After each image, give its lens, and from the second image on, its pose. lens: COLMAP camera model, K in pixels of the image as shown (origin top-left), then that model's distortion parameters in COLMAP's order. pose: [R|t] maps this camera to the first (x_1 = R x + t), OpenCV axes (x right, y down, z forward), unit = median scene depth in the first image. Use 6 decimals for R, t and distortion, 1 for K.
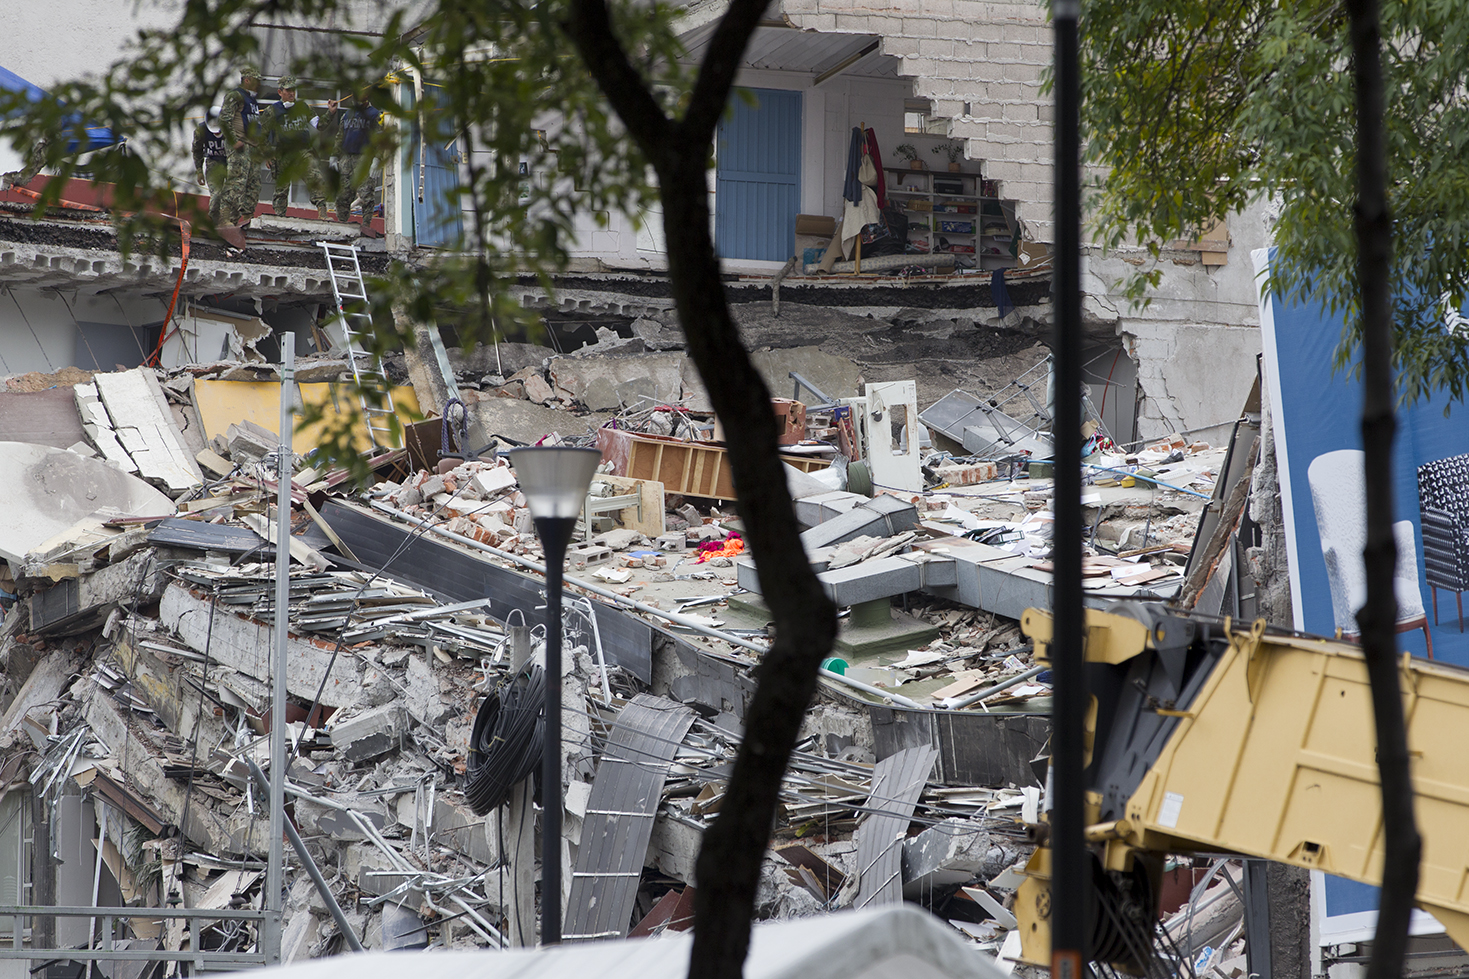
lens RADIAL K [[10998.3, 0, 734.4], [0, 10998.3, 490.4], [0, 0, 1]] dist [-0.120572, 0.000000]
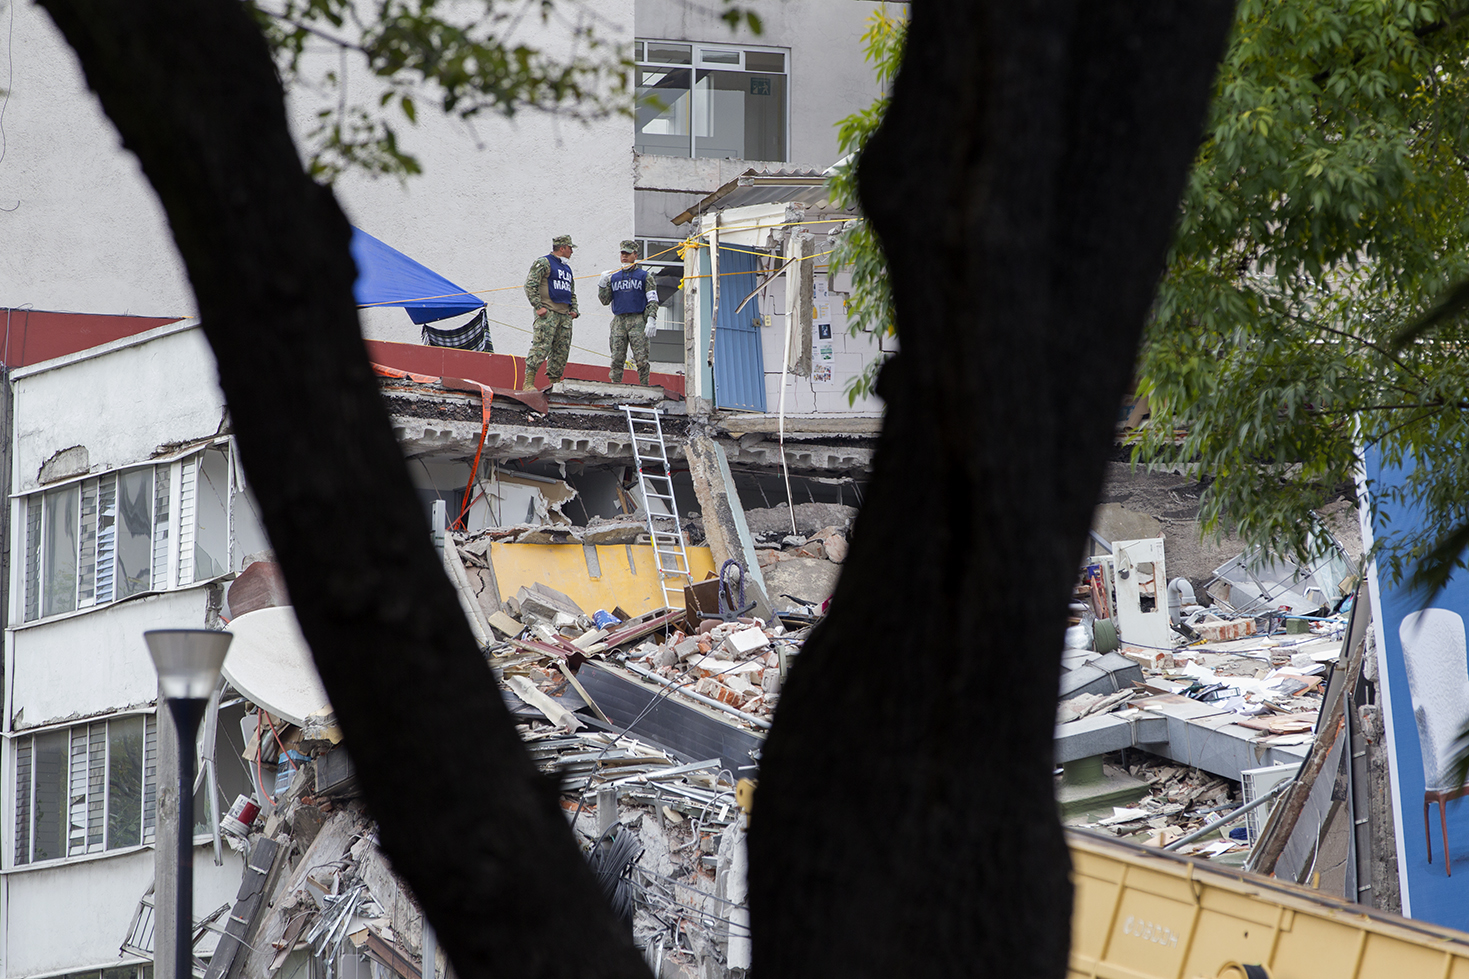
lens RADIAL K [[10998.3, 0, 734.6], [0, 10998.3, 489.1], [0, 0, 1]] dist [-0.120572, 0.000000]
pose [[0.992540, -0.010472, -0.121468, 0.099989], [0.009044, 0.999883, -0.012304, -0.002449], [0.121583, 0.011114, 0.992519, -0.004248]]
